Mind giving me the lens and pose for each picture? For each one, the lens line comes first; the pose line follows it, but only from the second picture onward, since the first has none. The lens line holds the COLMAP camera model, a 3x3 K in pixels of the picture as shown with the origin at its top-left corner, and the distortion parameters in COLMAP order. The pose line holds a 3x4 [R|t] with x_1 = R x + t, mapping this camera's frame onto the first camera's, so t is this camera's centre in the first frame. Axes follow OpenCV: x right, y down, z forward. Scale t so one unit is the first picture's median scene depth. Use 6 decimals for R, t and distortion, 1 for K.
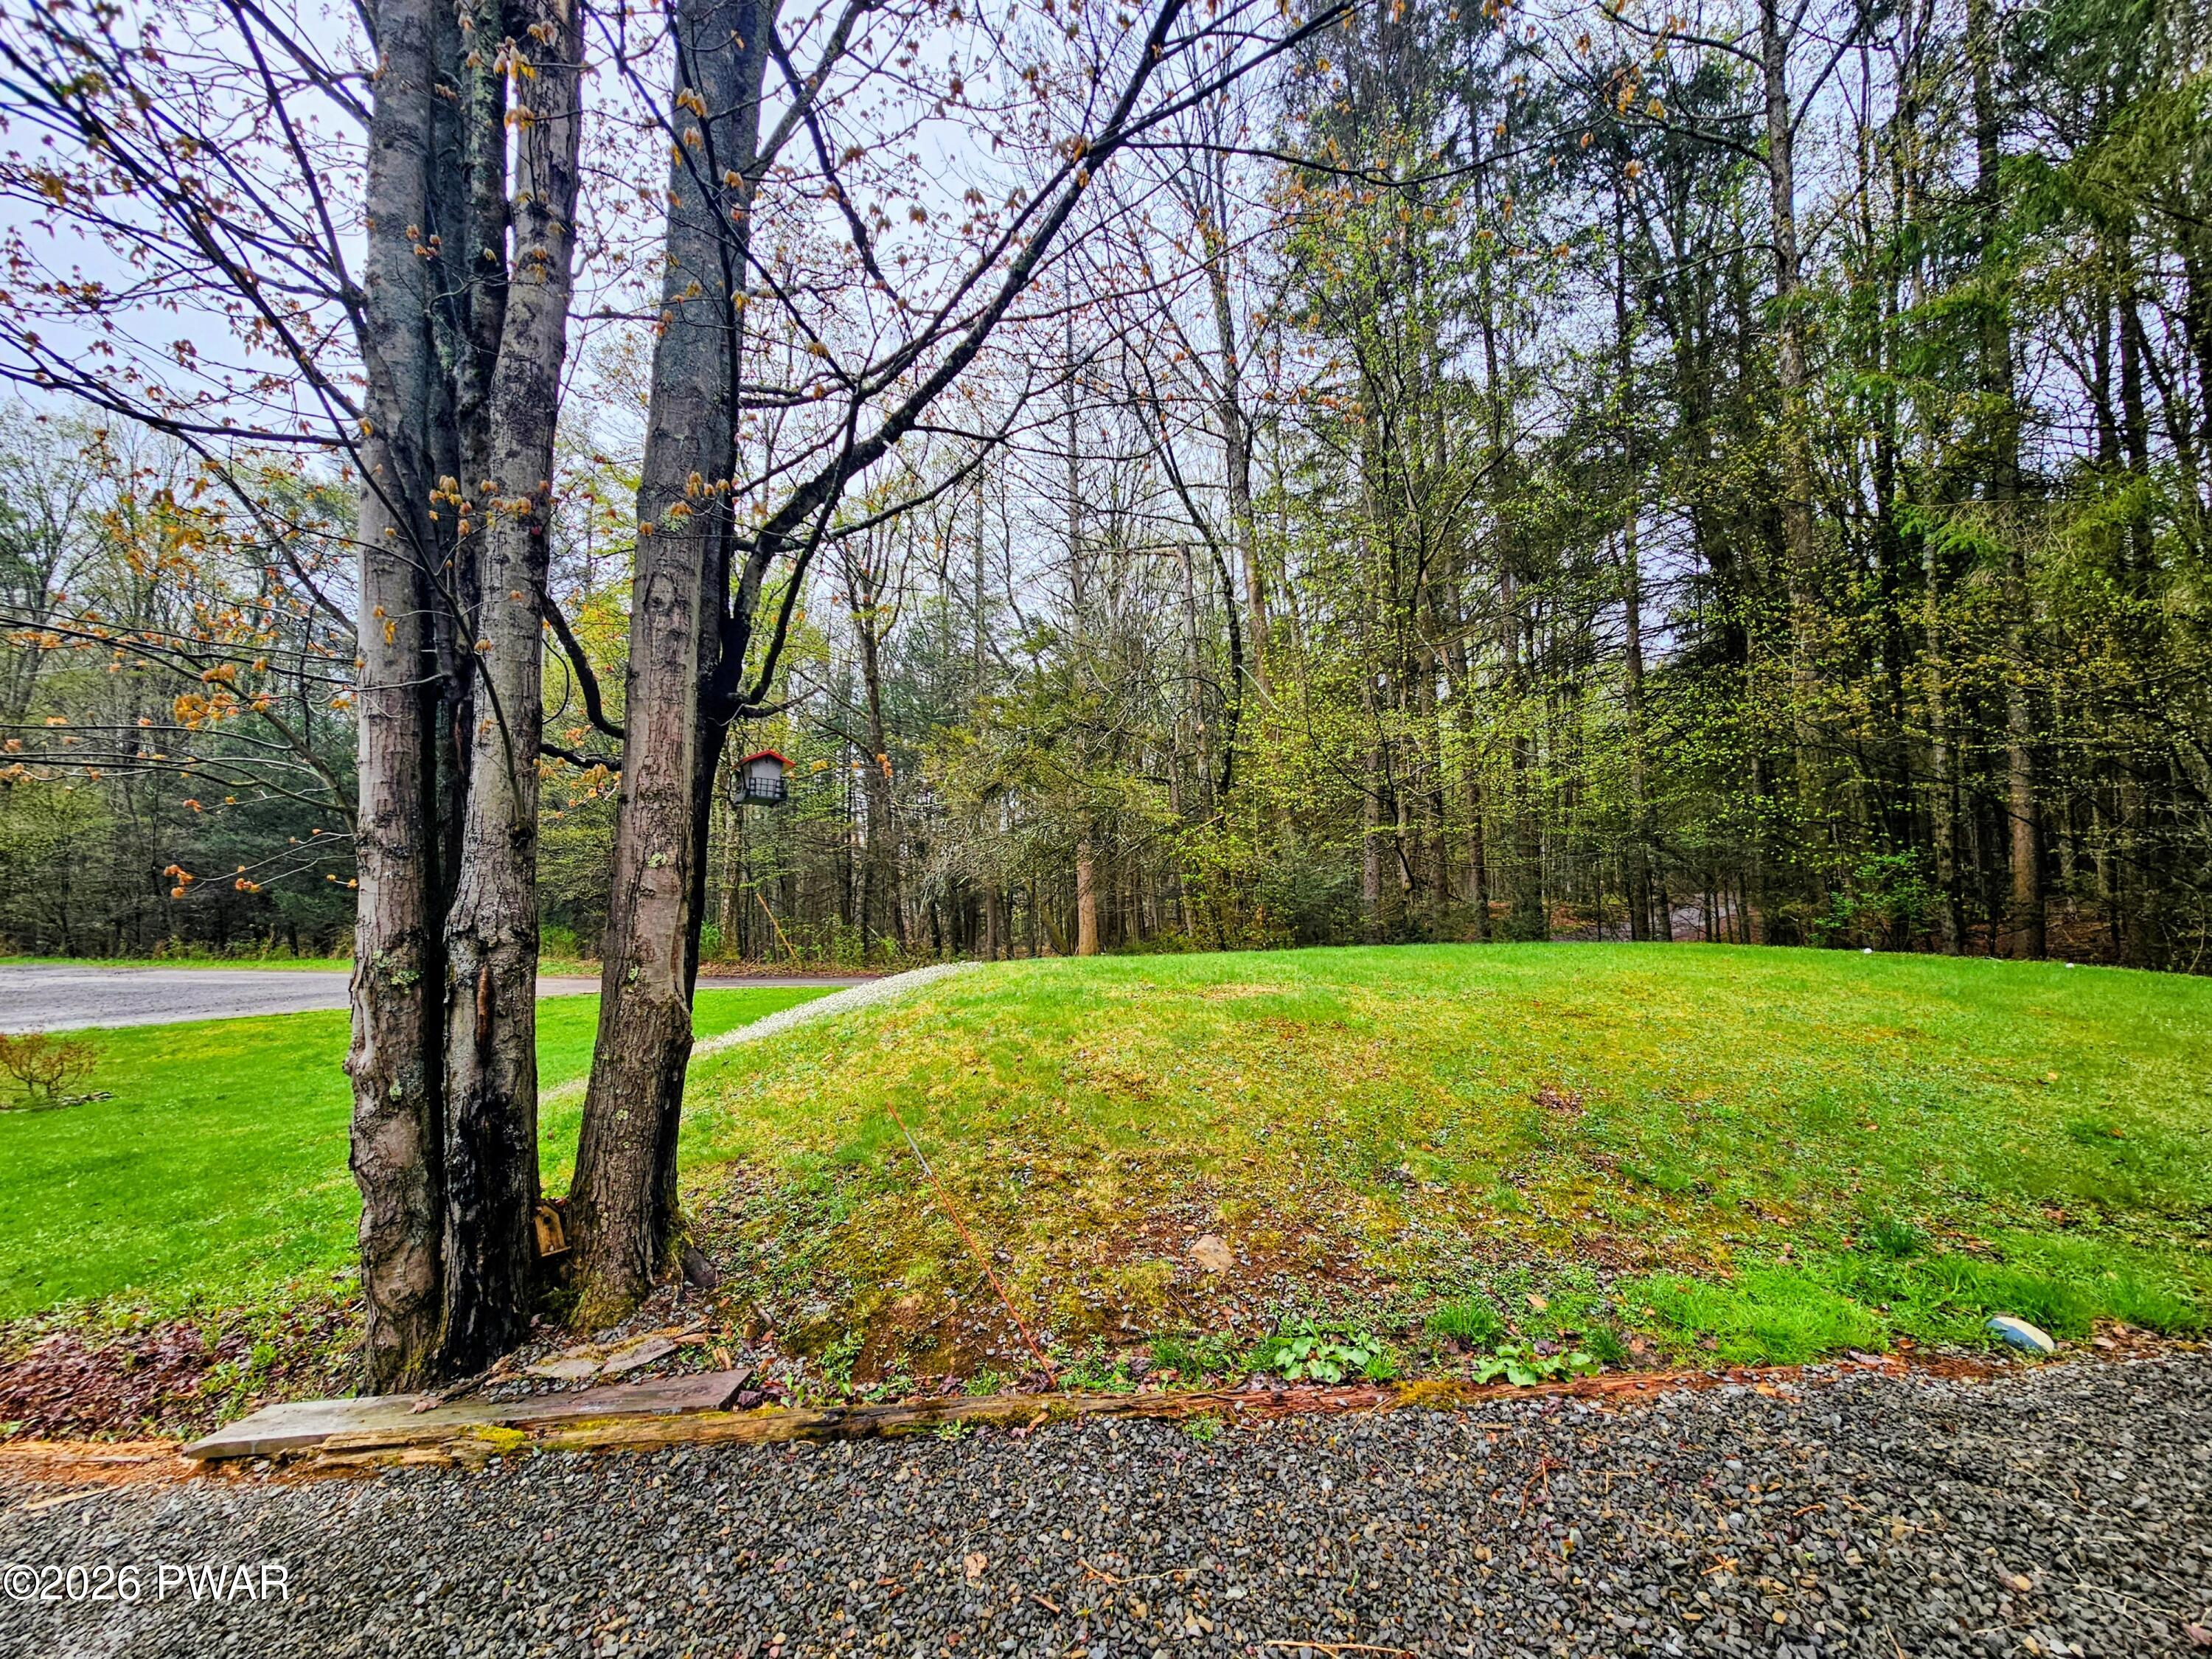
lens RADIAL K [[895.5, 0, 1108.0], [0, 895.5, 831.3], [0, 0, 1]] dist [0.000927, 0.000613]
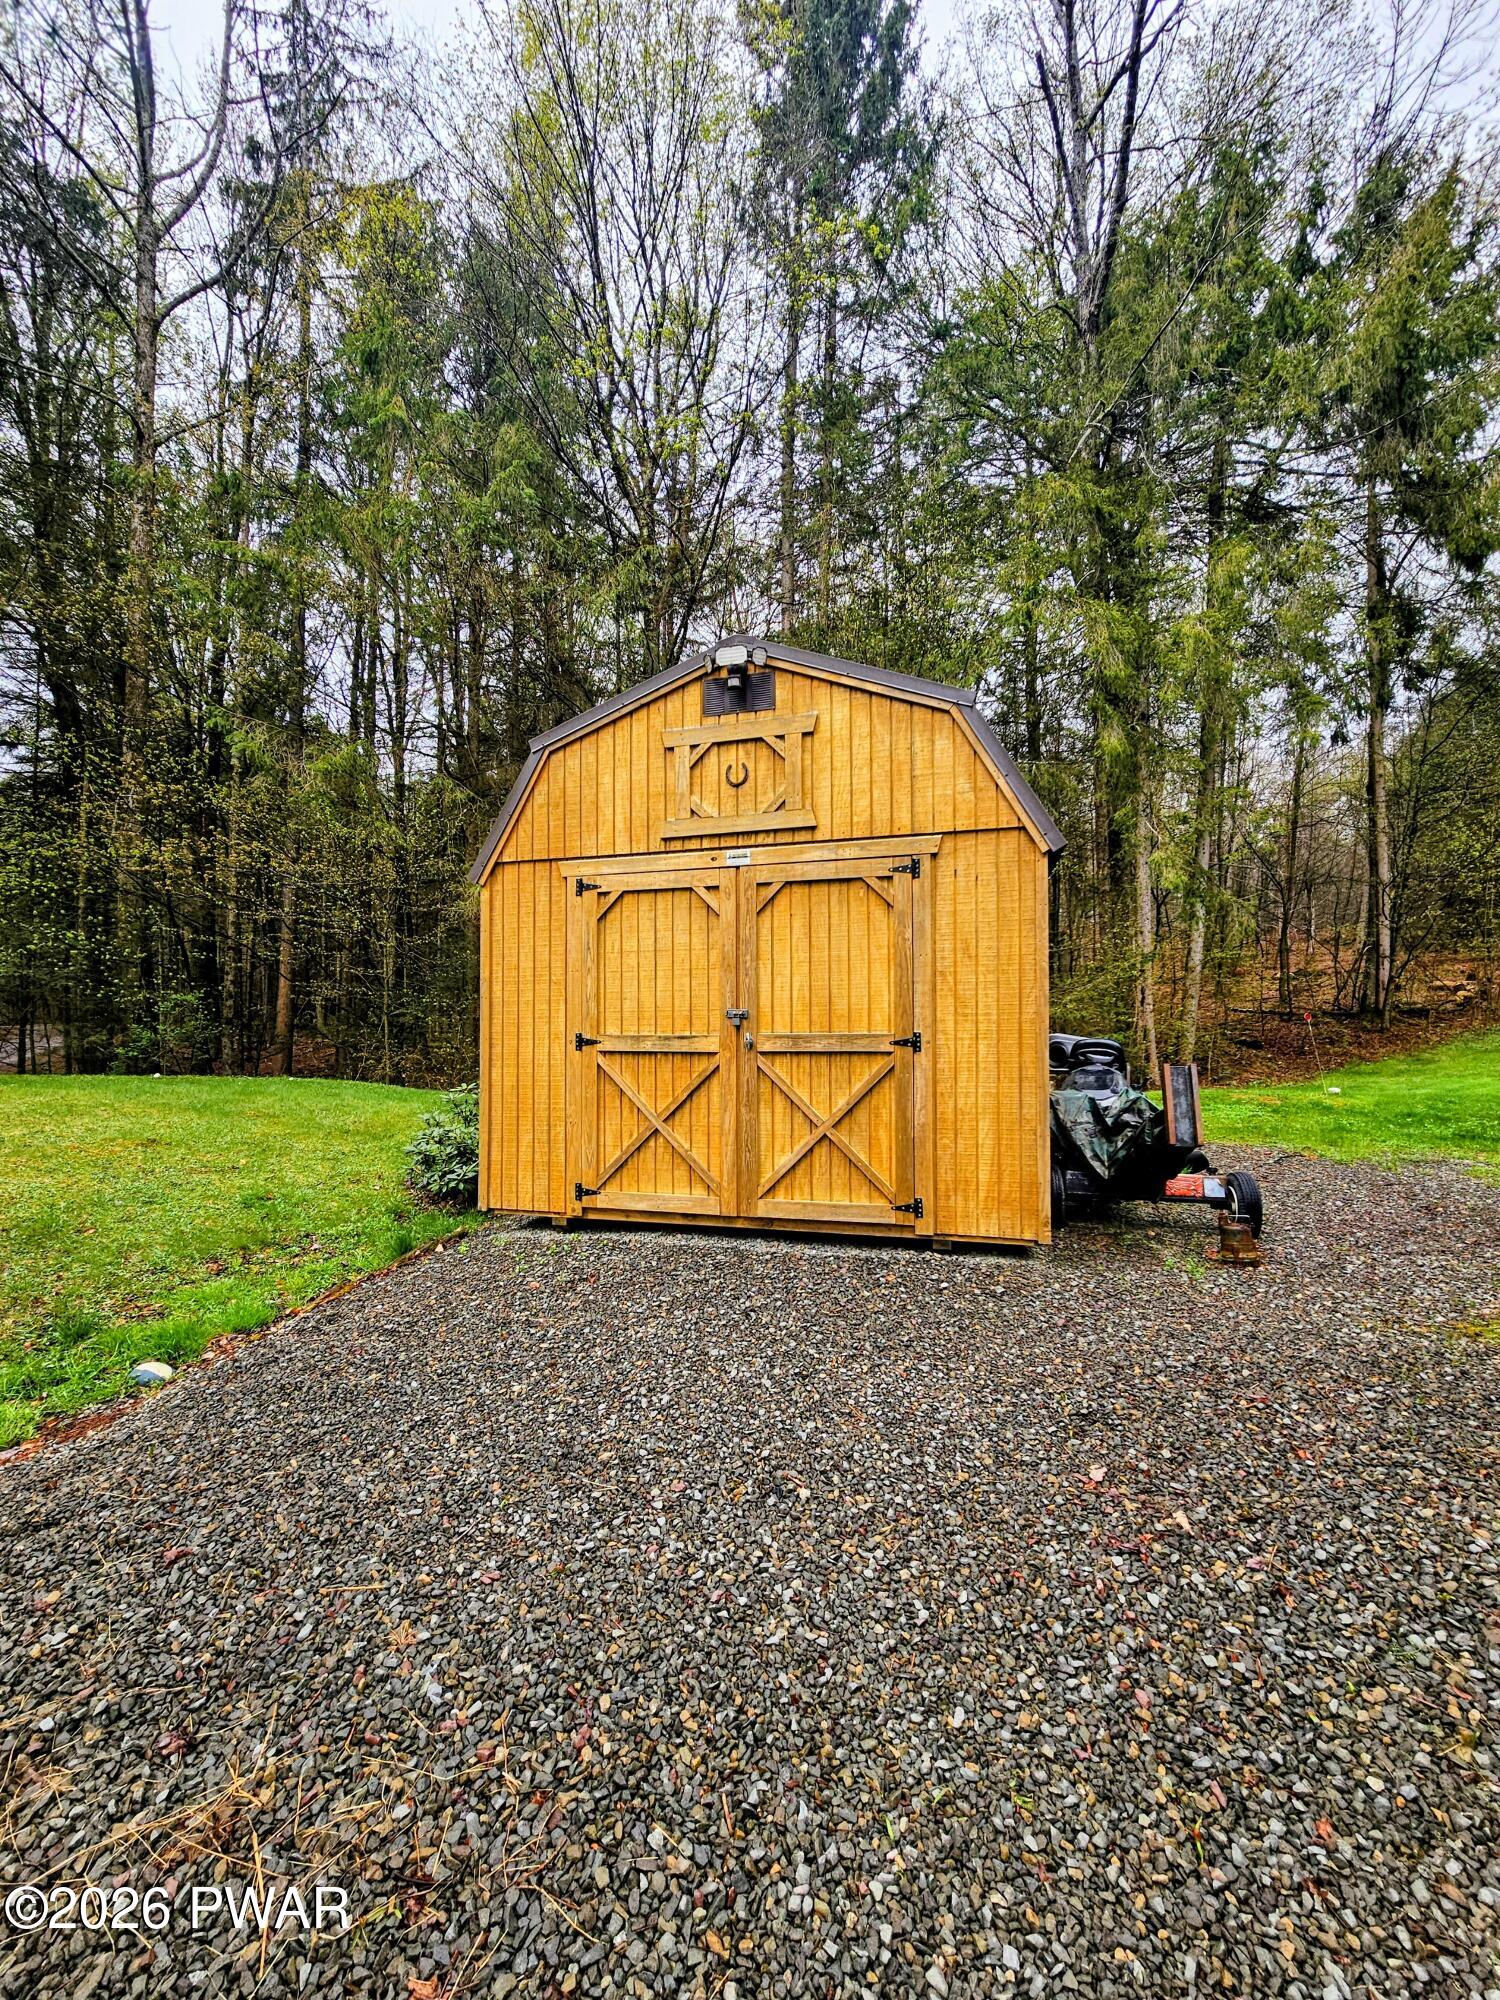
lens RADIAL K [[809.7, 0, 757.5], [0, 809.7, 1019.5], [0, 0, 1]] dist [0.000927, 0.000613]
pose [[0.283148, 0.018899, 0.958890, 0.058929], [-0.075566, 0.997137, 0.002661, -0.000196], [-0.956095, -0.073213, 0.283766, -0.035535]]
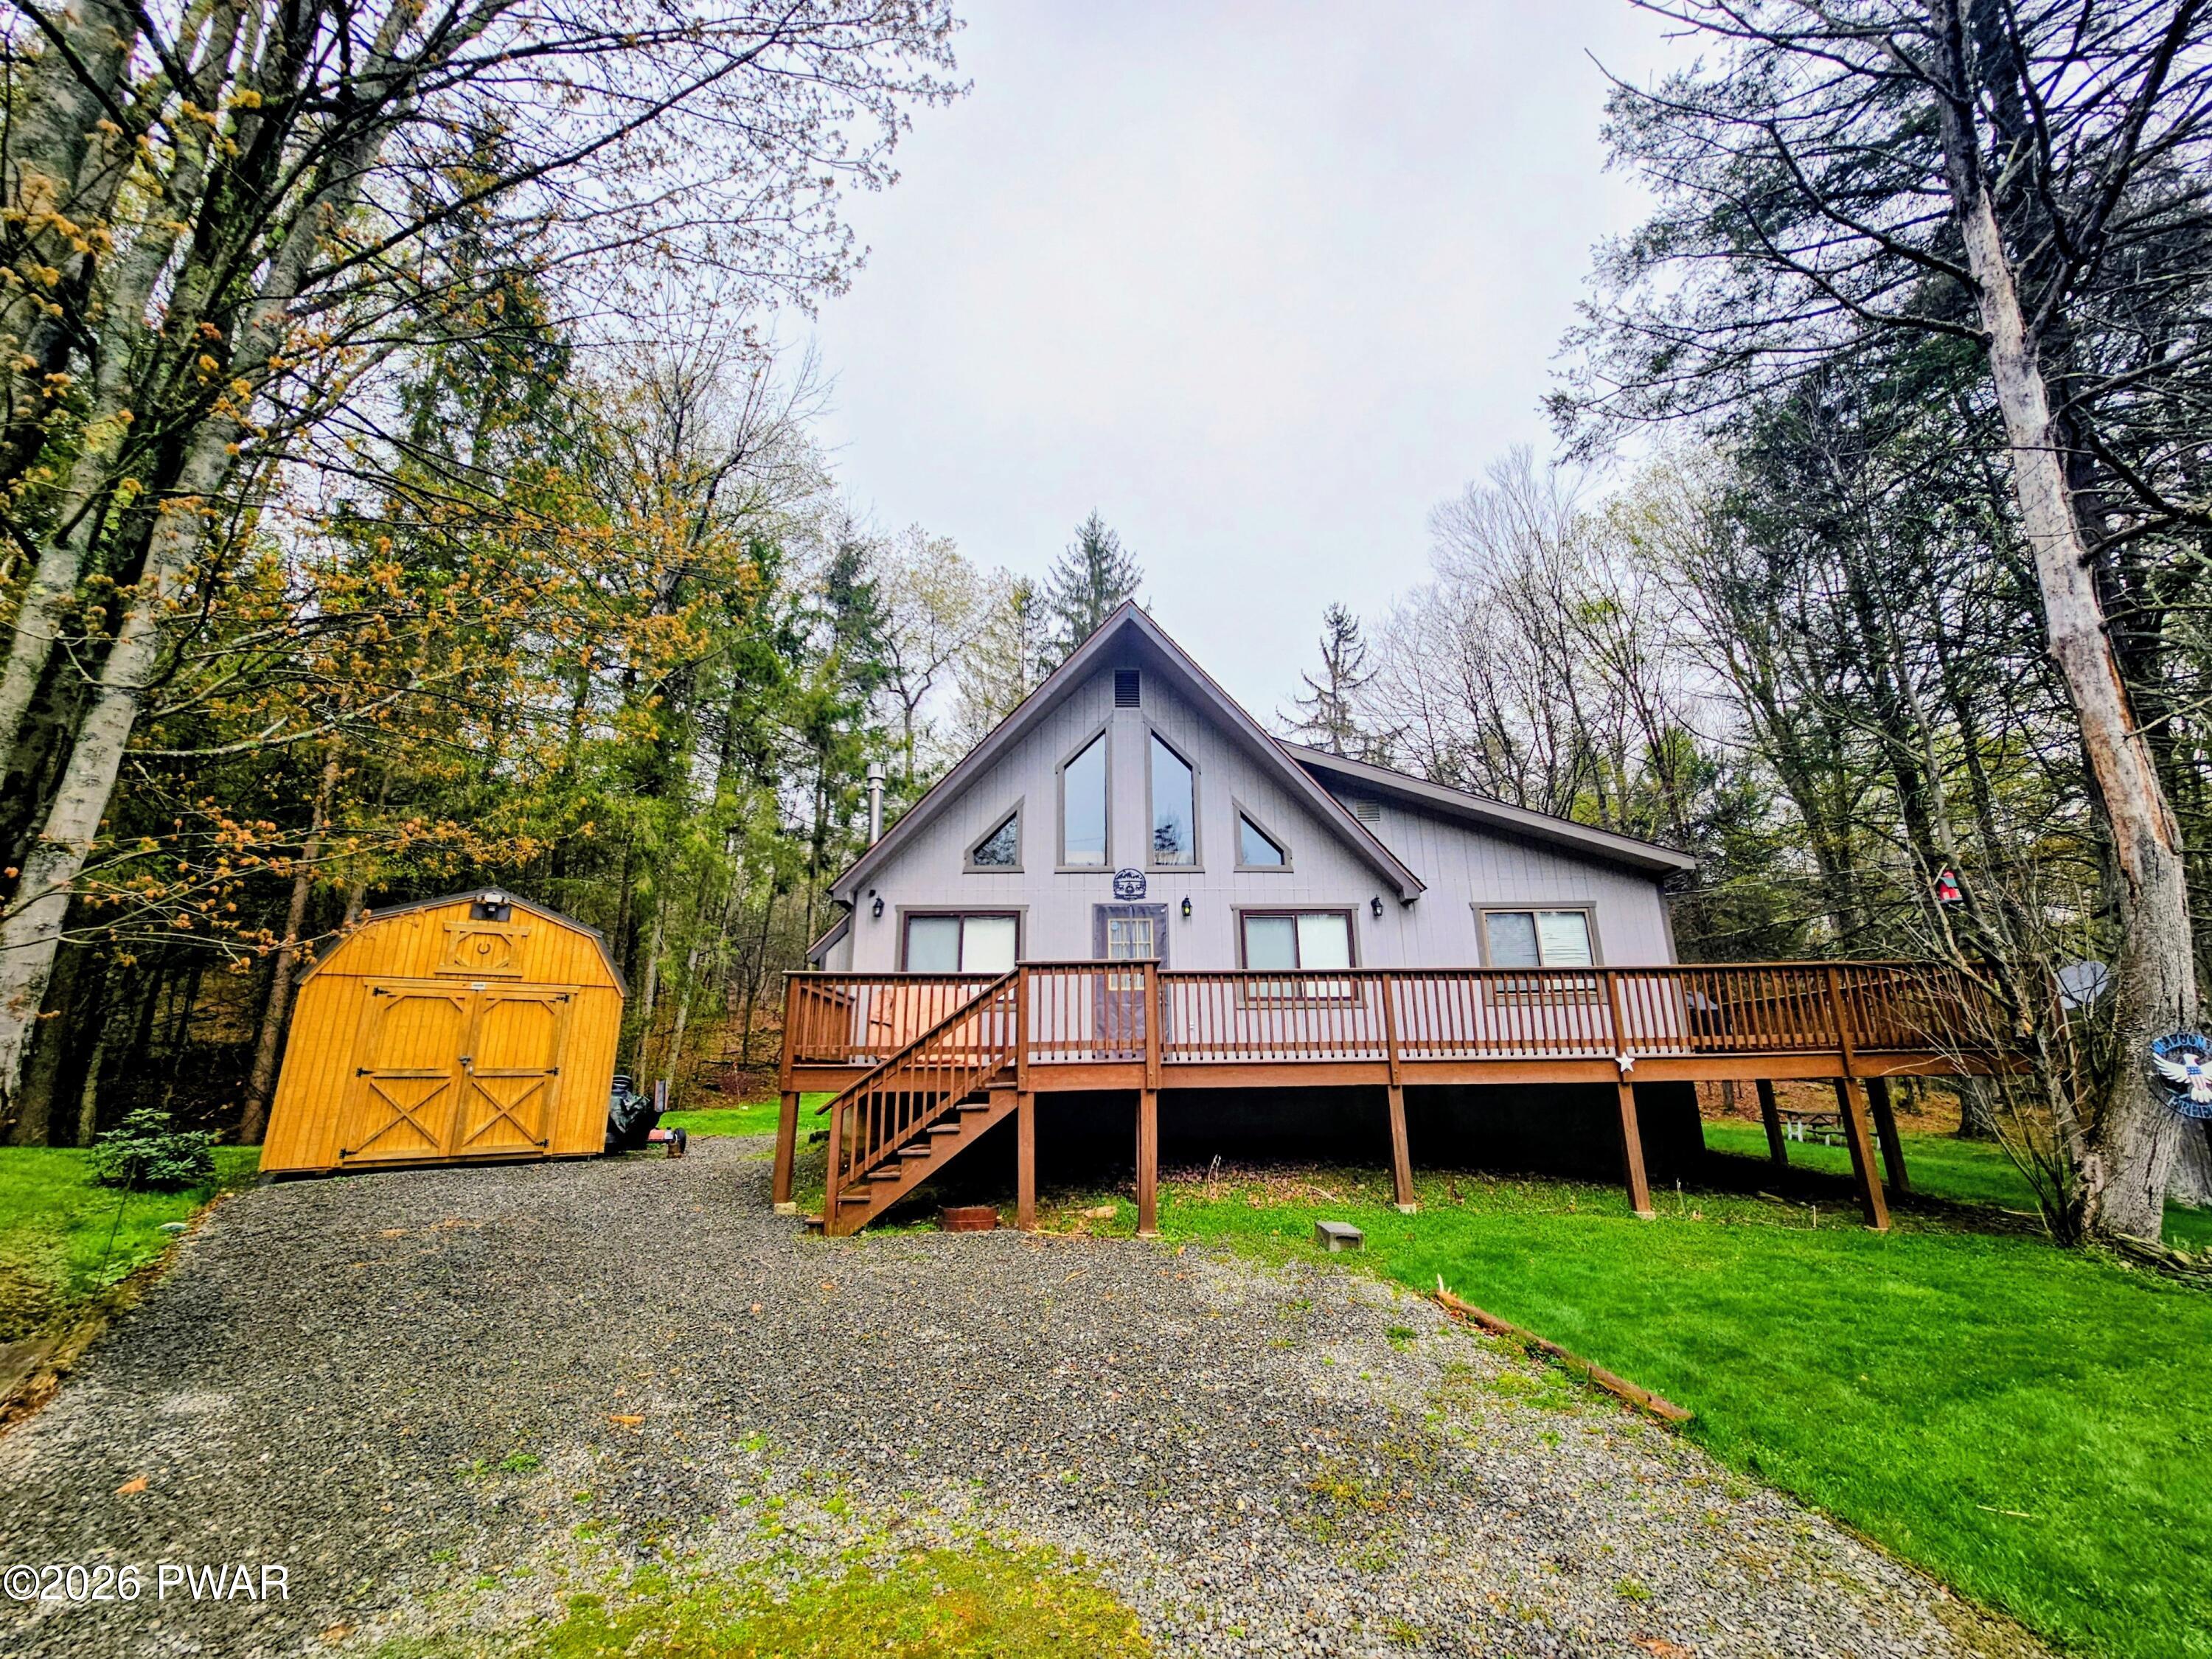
lens RADIAL K [[905.8, 0, 1105.8], [0, 905.8, 839.9], [0, 0, 1]] dist [0.000592, 0.000170]
pose [[-0.593440, 0.219184, 0.774459, -1.663646], [-0.049830, 0.950356, -0.307148, 0.084106], [-0.803334, -0.220865, -0.553058, 0.296274]]
